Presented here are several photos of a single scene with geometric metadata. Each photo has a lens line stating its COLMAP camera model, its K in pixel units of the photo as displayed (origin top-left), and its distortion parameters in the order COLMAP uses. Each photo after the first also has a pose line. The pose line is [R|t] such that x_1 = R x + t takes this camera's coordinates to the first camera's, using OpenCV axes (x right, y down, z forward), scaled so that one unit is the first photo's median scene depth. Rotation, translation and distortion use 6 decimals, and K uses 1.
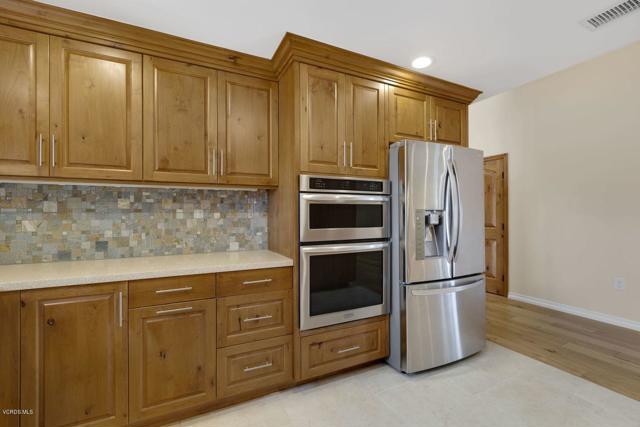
lens RADIAL K [[282.0, 0, 320.0], [0, 282.0, 213.5], [0, 0, 1]] dist [-0.001887, -0.000197]
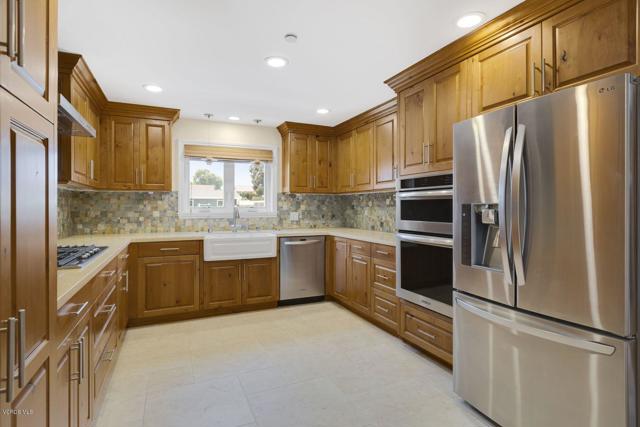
lens RADIAL K [[327.9, 0, 319.7], [0, 327.9, 209.0], [0, 0, 1]] dist [-0.000564, 0.000063]
pose [[-0.027770, 0.010098, -0.999563, 1.406710], [0.000575, 0.999949, 0.010086, -0.010076], [0.999614, -0.000295, -0.027775, 0.643080]]
